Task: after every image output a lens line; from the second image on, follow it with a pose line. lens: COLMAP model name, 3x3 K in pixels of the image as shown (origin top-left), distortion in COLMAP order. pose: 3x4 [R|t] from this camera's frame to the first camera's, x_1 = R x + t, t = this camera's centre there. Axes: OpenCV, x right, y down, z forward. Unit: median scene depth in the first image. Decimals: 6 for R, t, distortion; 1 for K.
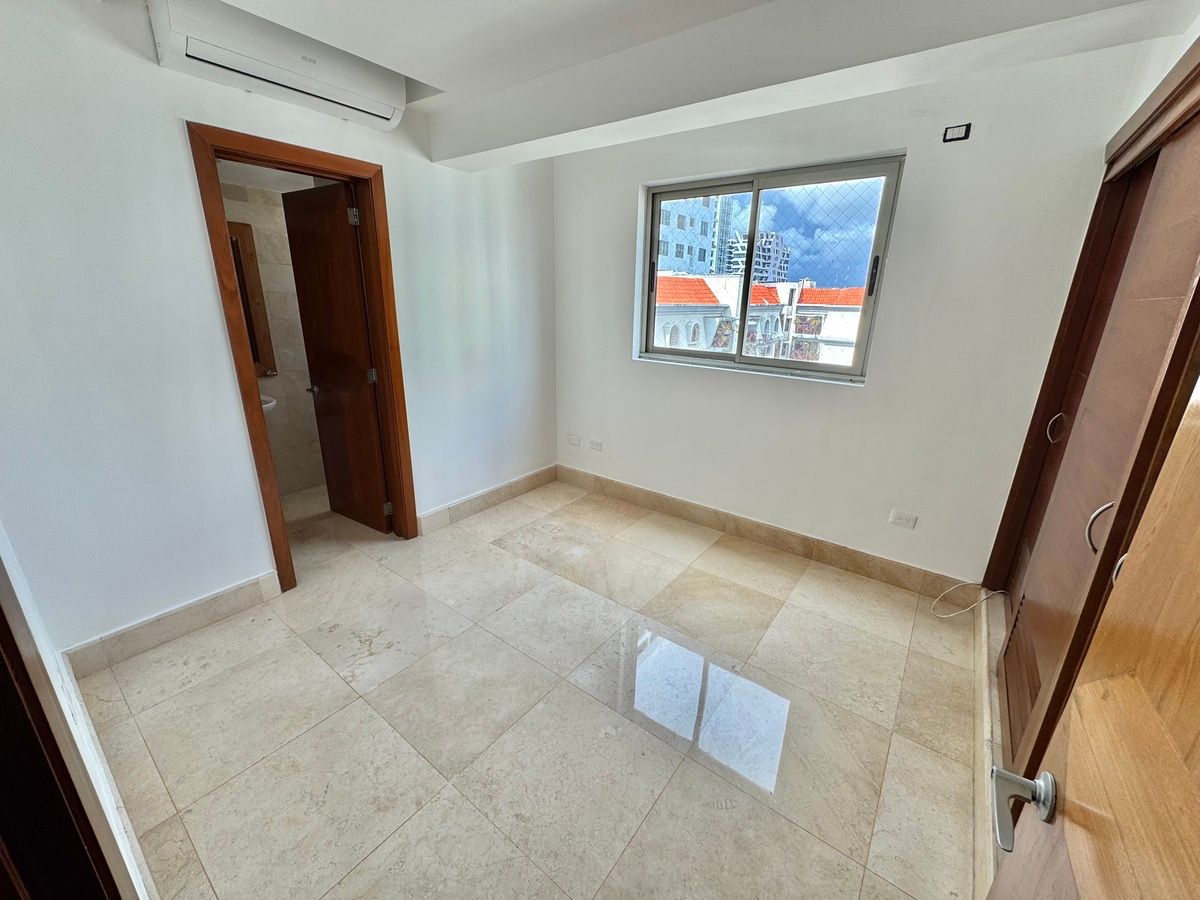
lens RADIAL K [[479.7, 0, 600.8], [0, 479.7, 448.0], [0, 0, 1]] dist [-0.000972, -0.000202]
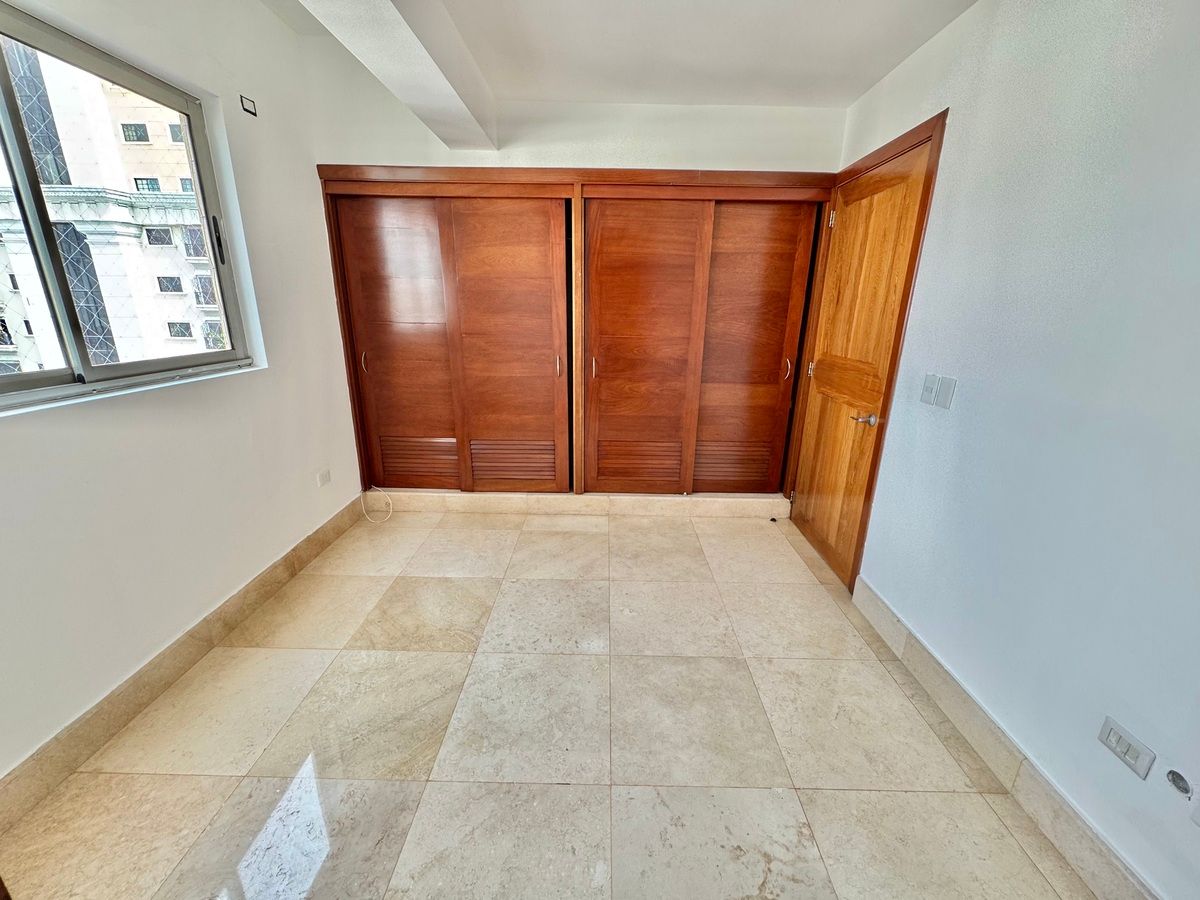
lens RADIAL K [[479.7, 0, 600.8], [0, 479.7, 448.0], [0, 0, 1]] dist [-0.000972, -0.000202]
pose [[-0.592790, -0.264235, 0.760776, -0.552933], [0.216352, 0.857671, 0.466468, -0.282831], [-0.775753, 0.441113, -0.451251, 0.984210]]
